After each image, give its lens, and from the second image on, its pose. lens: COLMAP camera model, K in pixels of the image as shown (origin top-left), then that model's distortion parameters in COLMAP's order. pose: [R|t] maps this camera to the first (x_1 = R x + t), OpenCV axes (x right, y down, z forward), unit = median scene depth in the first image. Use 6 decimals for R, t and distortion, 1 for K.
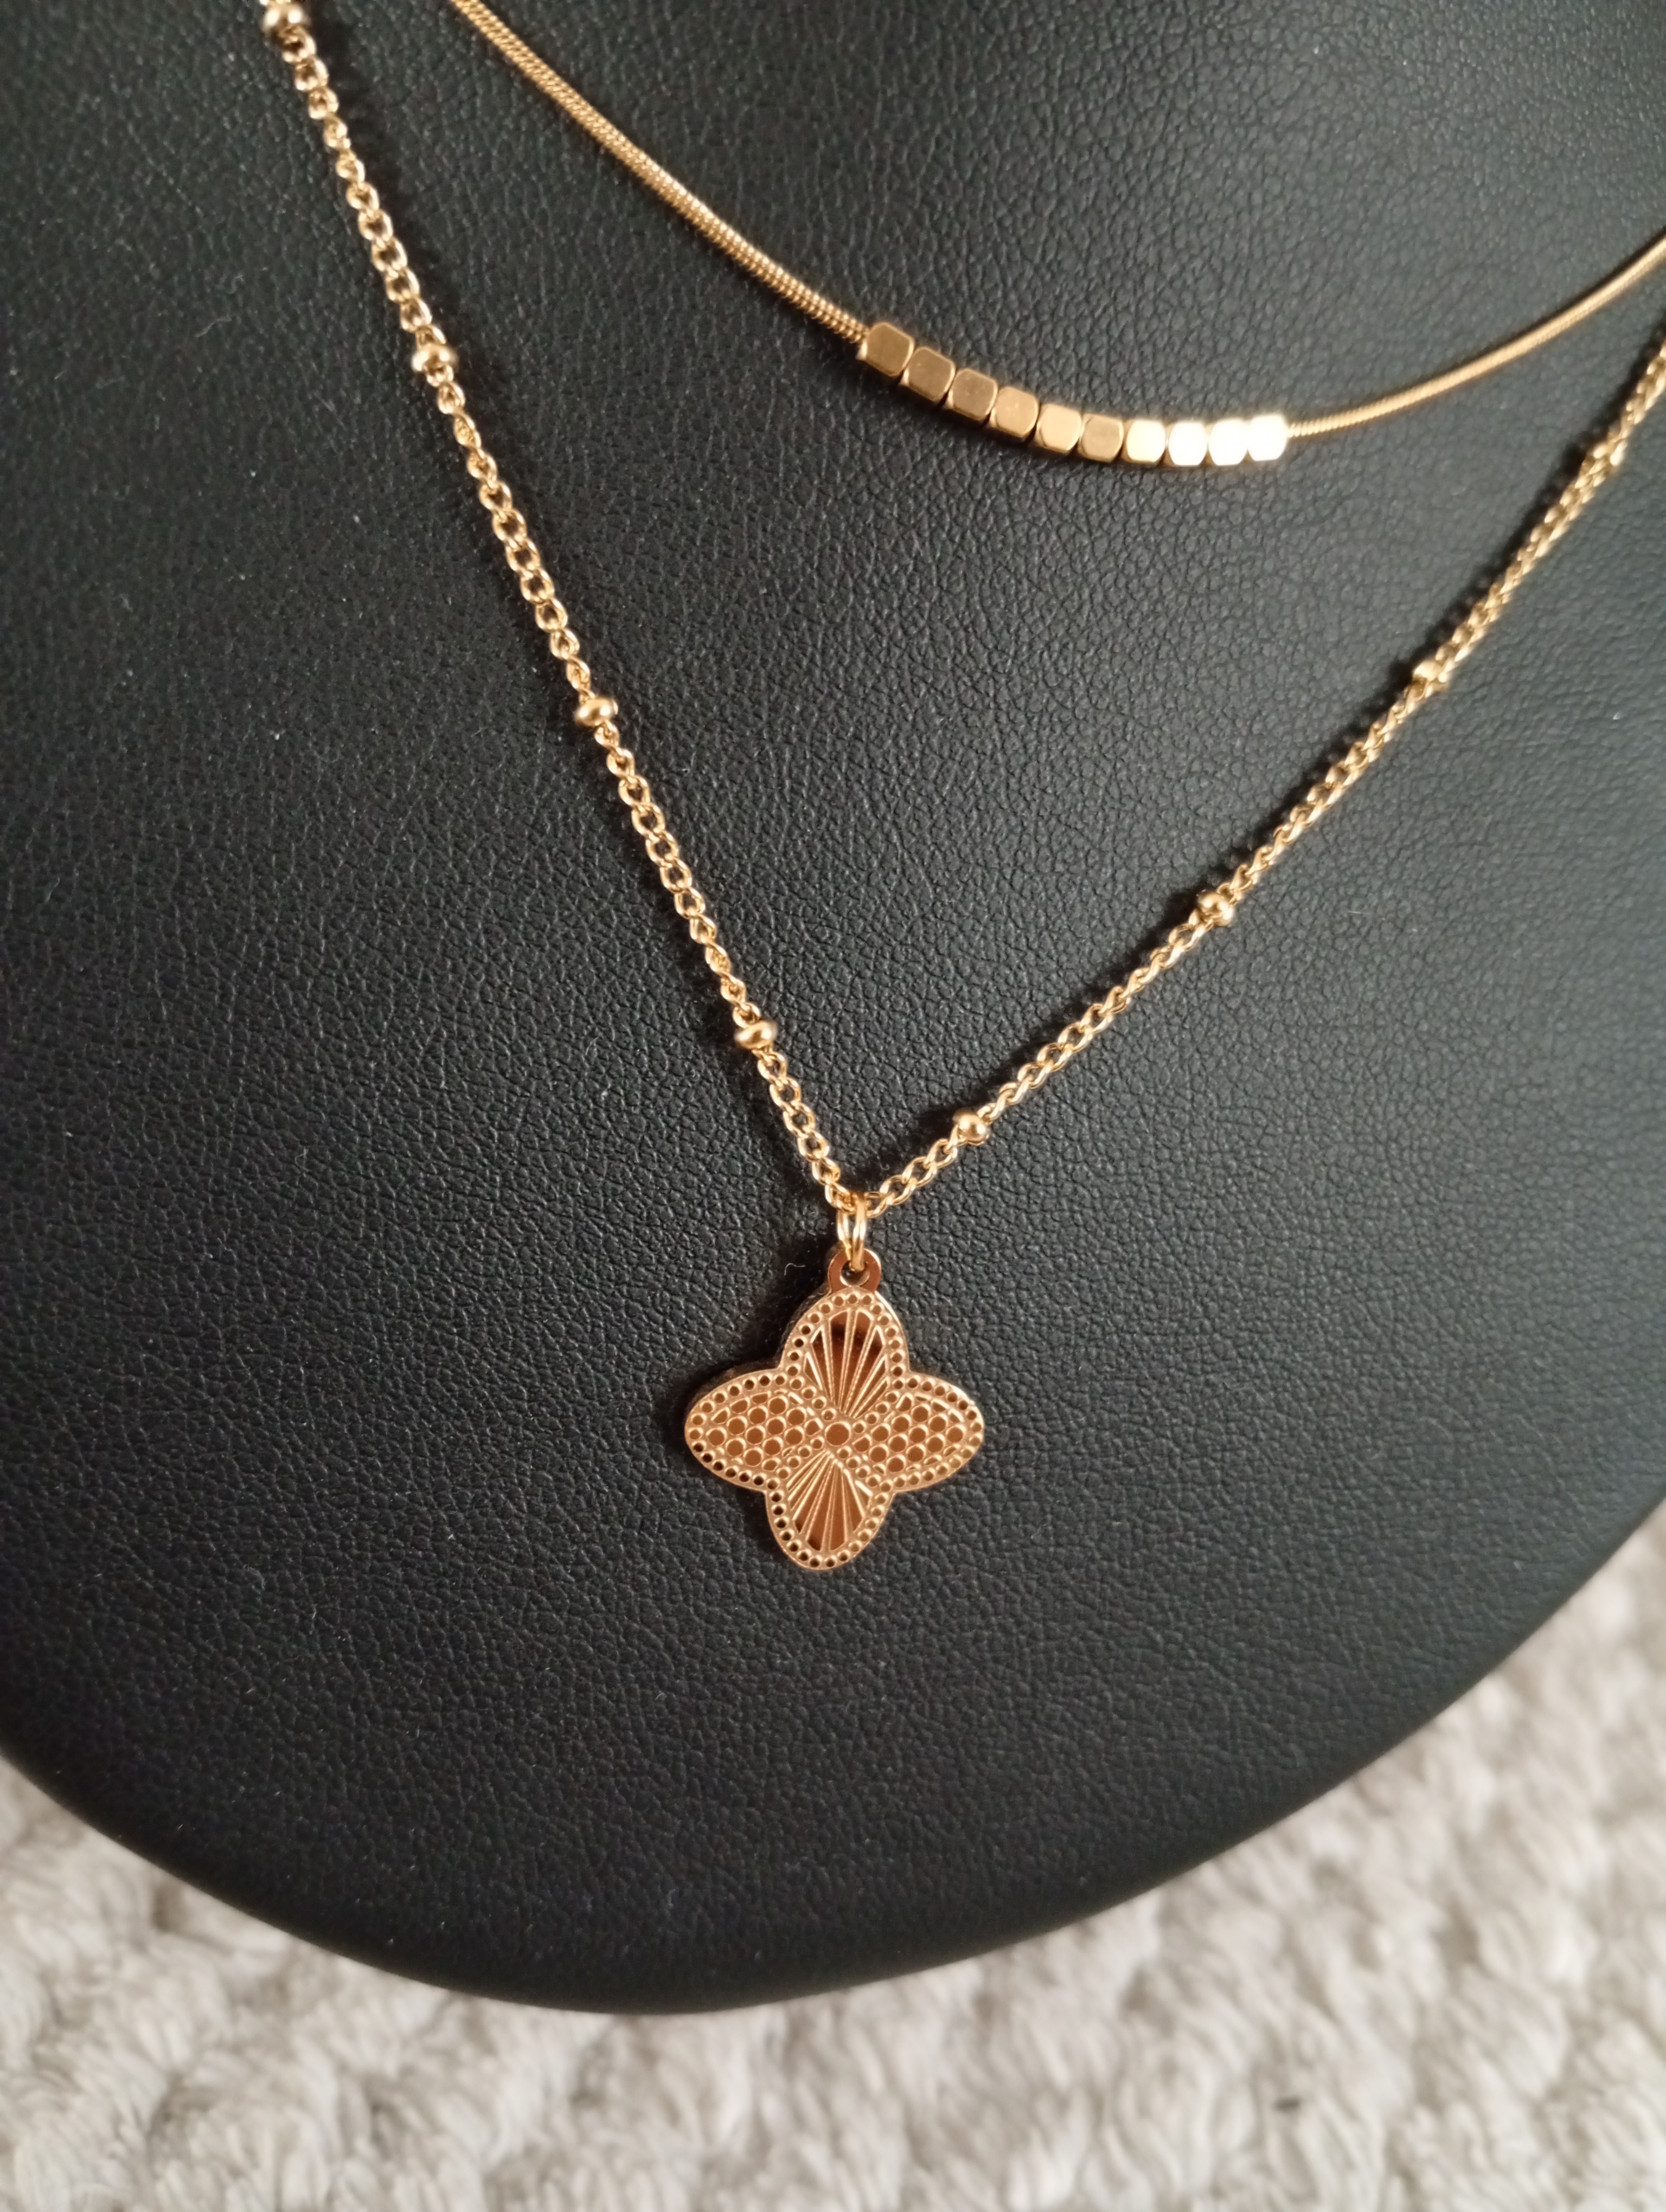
lens RADIAL K [[1748.3, 0, 811.6], [0, 1748.3, 1108.1], [0, 0, 1]] dist [0.101850, -0.300974]
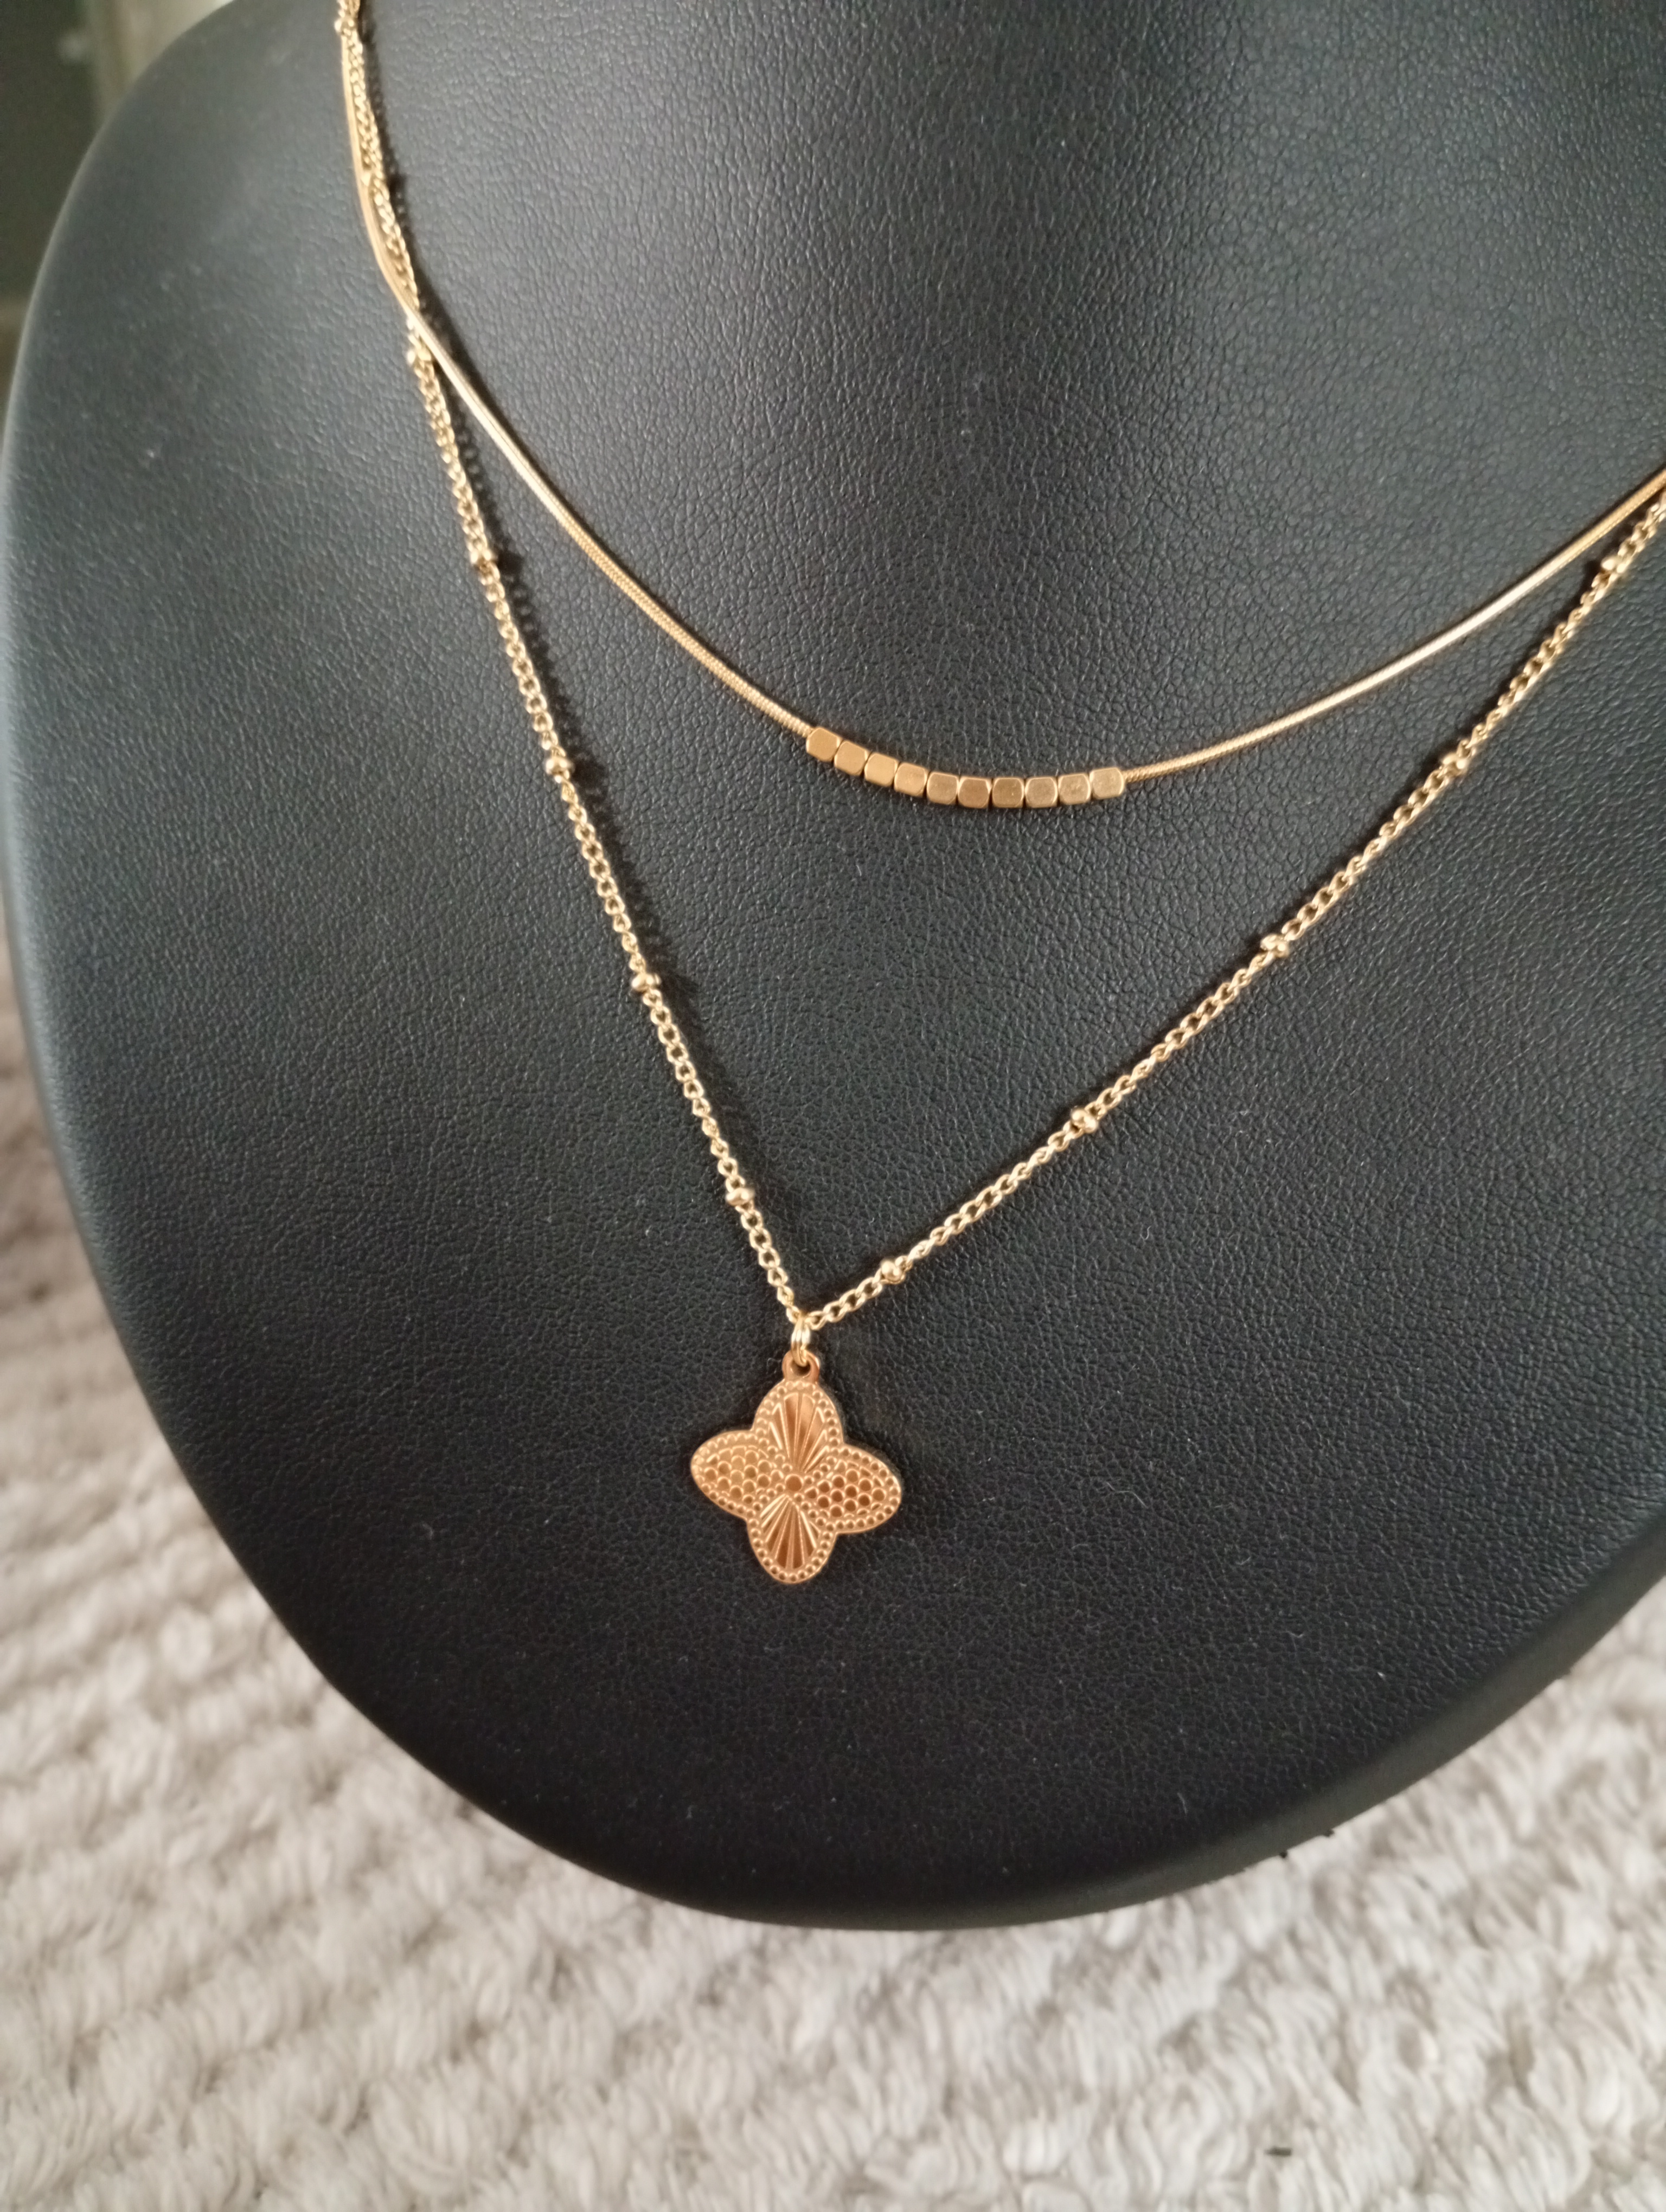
lens RADIAL K [[1748.3, 0, 811.6], [0, 1748.3, 1108.1], [0, 0, 1]] dist [0.101850, -0.300974]
pose [[0.918014, 0.028692, -0.395509, 0.568736], [-0.061564, 0.995598, -0.070671, -0.015479], [0.391740, 0.089226, 0.915739, -0.307776]]
